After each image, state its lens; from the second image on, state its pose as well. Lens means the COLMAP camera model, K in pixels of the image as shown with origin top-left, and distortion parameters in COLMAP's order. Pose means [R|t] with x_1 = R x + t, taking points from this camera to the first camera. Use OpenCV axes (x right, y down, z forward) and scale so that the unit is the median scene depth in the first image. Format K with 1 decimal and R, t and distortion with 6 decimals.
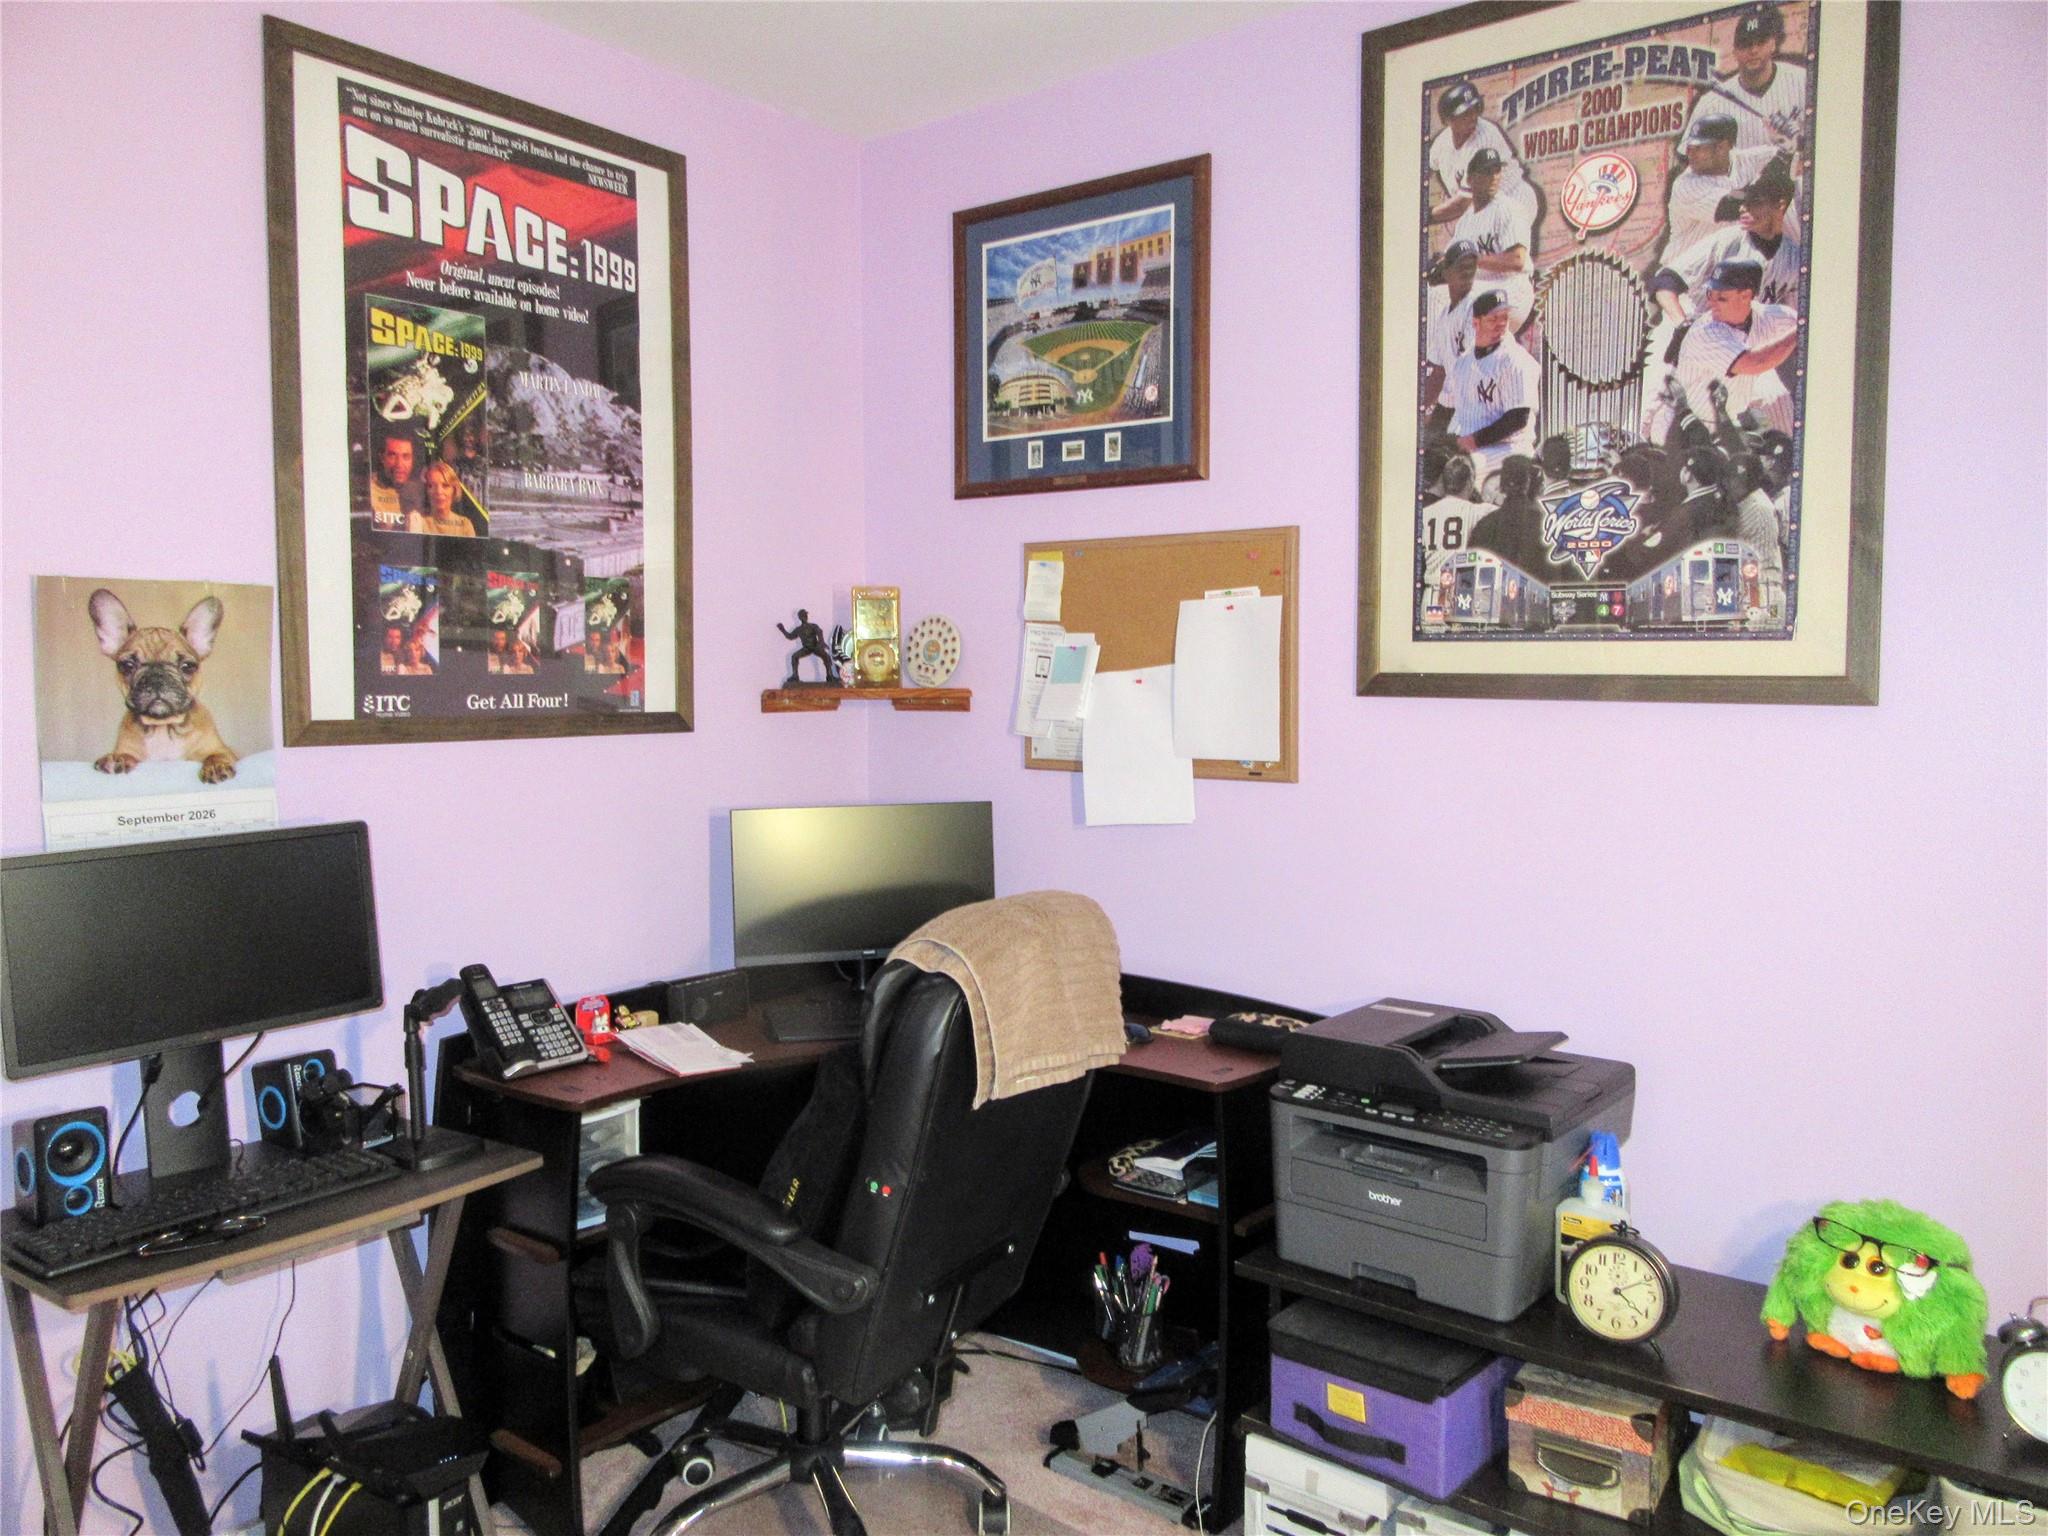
lens RADIAL K [[1513.0, 0, 1036.7], [0, 1513.0, 771.0], [0, 0, 1]] dist [-0.011402, 0.016498]
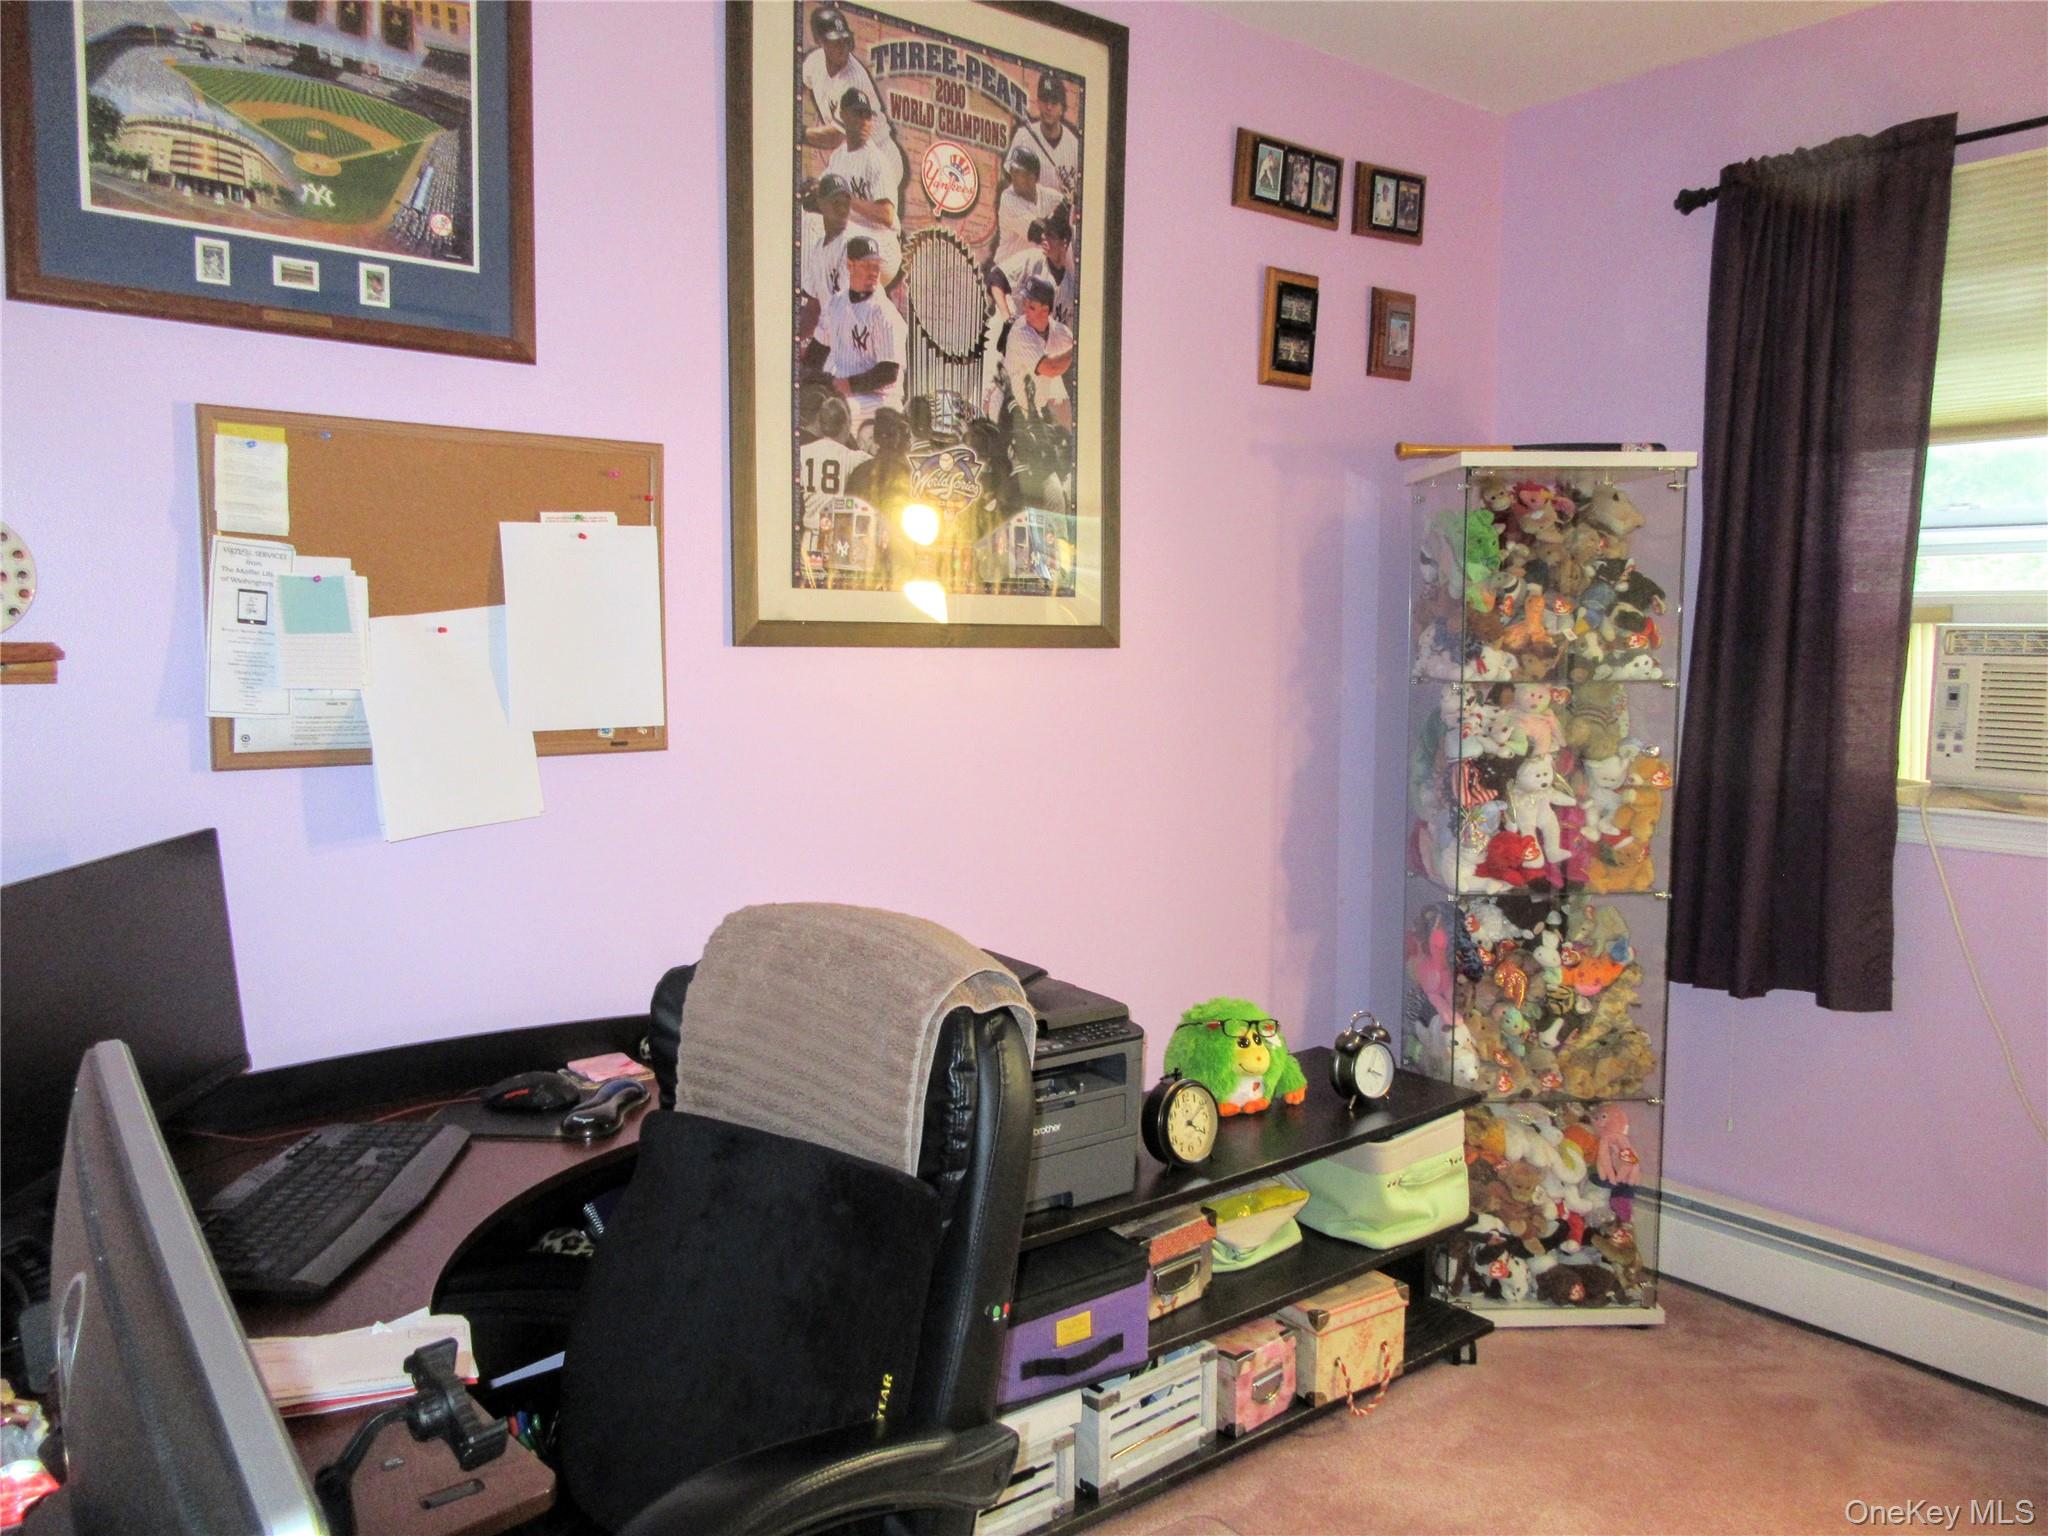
lens RADIAL K [[1513.0, 0, 1035.8], [0, 1513.0, 765.6], [0, 0, 1]] dist [-0.011402, 0.016498]
pose [[0.231893, -0.088882, 0.968672, -0.649725], [0.055991, 0.995385, 0.077929, -0.040758], [-0.971129, 0.036166, 0.235799, 0.647129]]
